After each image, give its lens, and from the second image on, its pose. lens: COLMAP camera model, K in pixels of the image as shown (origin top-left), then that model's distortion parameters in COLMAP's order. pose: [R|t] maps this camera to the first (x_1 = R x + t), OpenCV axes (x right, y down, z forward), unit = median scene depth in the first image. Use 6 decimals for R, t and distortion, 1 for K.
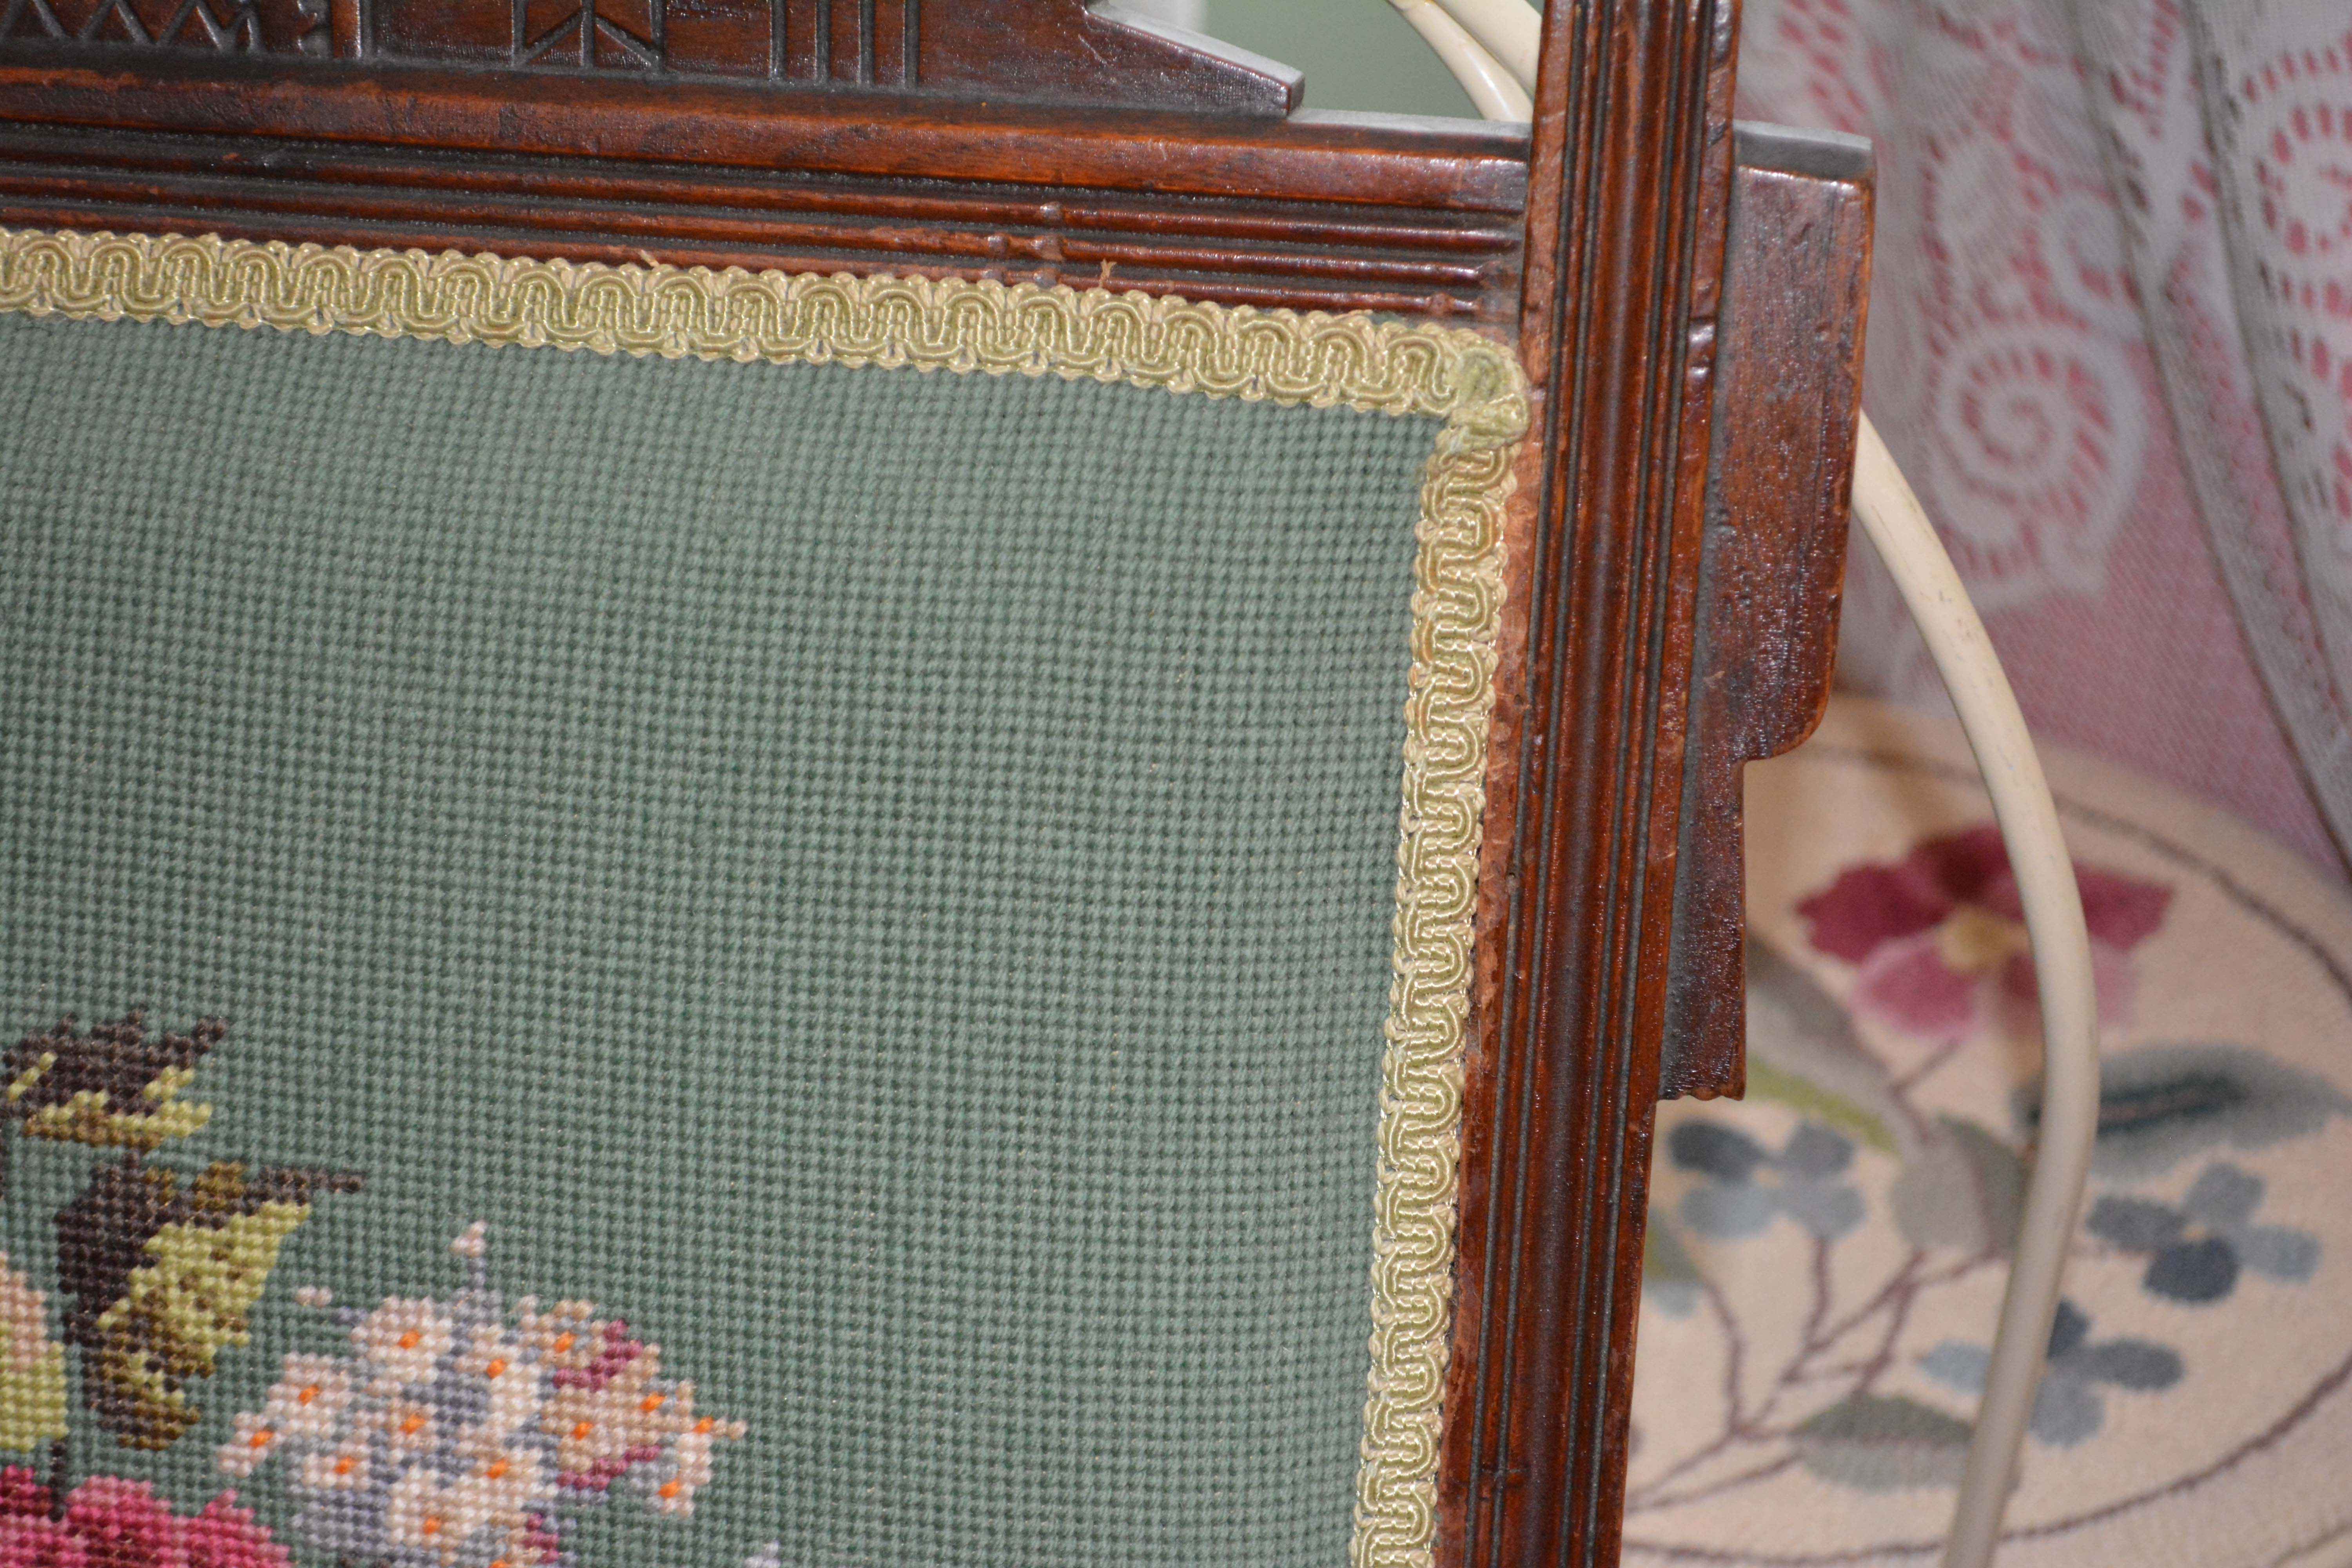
lens RADIAL K [[5285.8, 0, 1177.4], [0, 5285.8, 795.9], [0, 0, 1]] dist [0.050892, 0.004540]
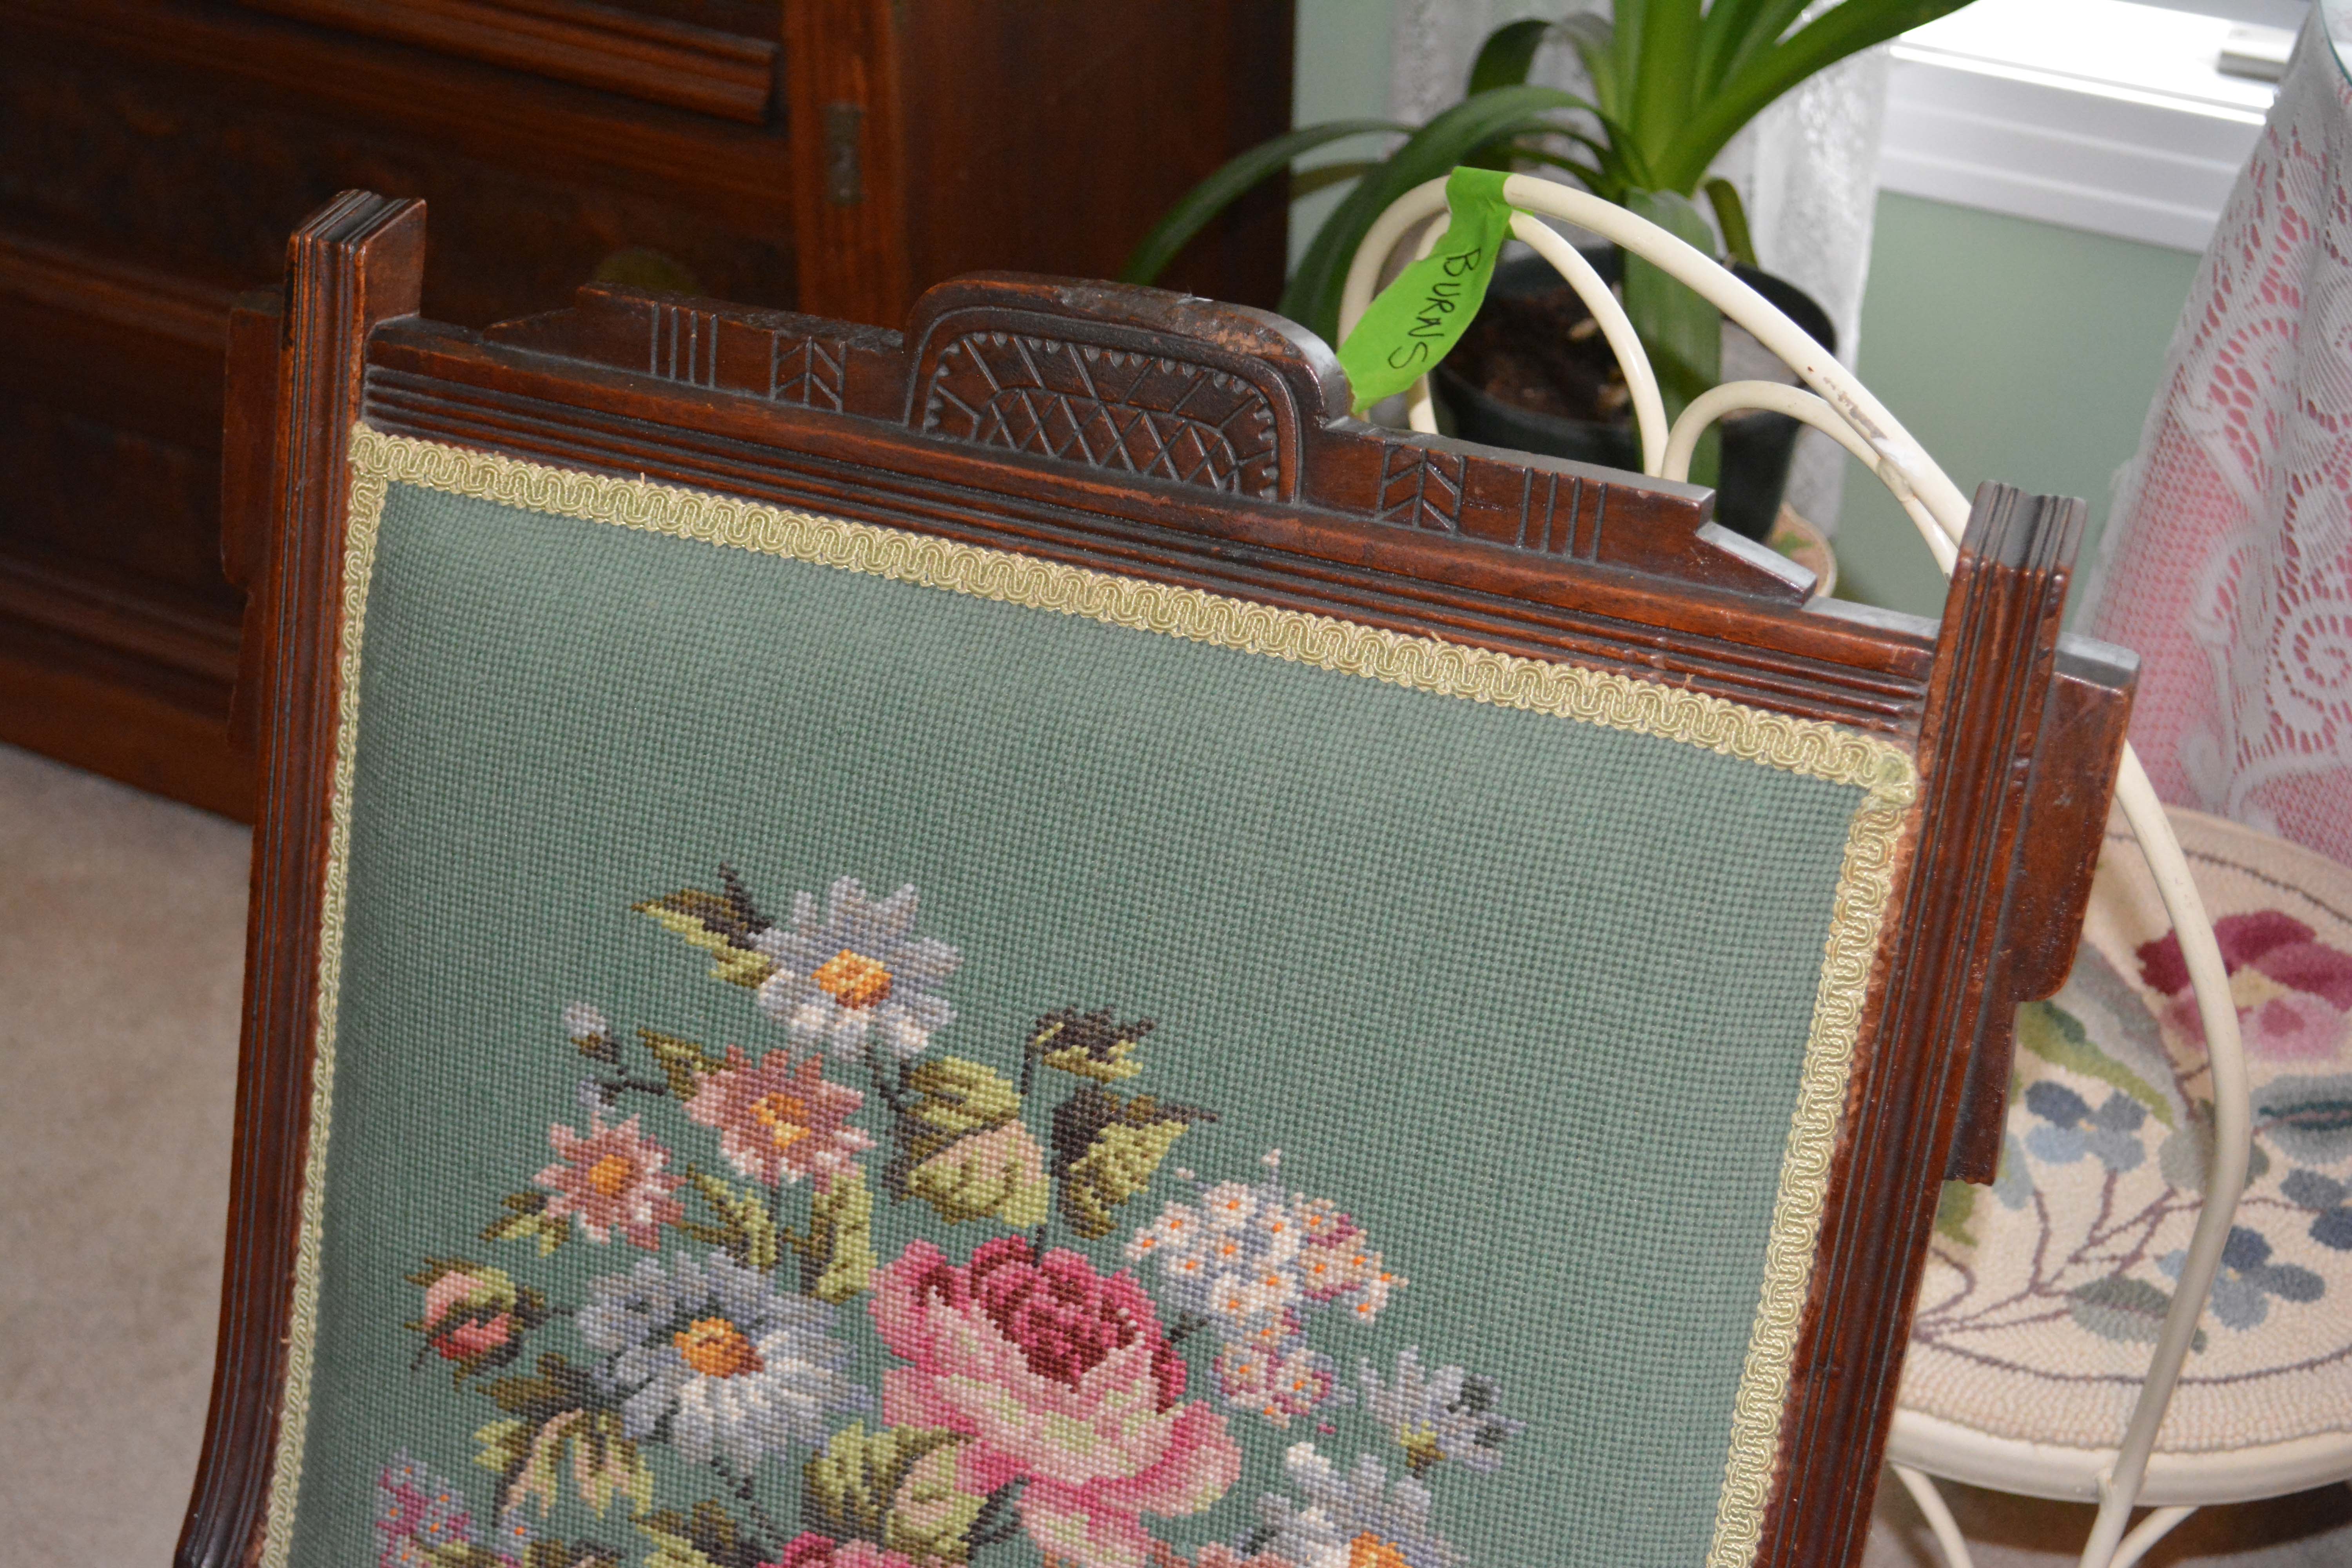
lens RADIAL K [[3689.3, 0, 1143.1], [0, 3689.3, 805.5], [0, 0, 1]] dist [-0.016034, 0.019013]
pose [[0.974354, 0.131513, -0.182587, 0.039111], [-0.118593, 0.989714, 0.080011, -0.132559], [0.191231, -0.056305, 0.979929, -0.246493]]
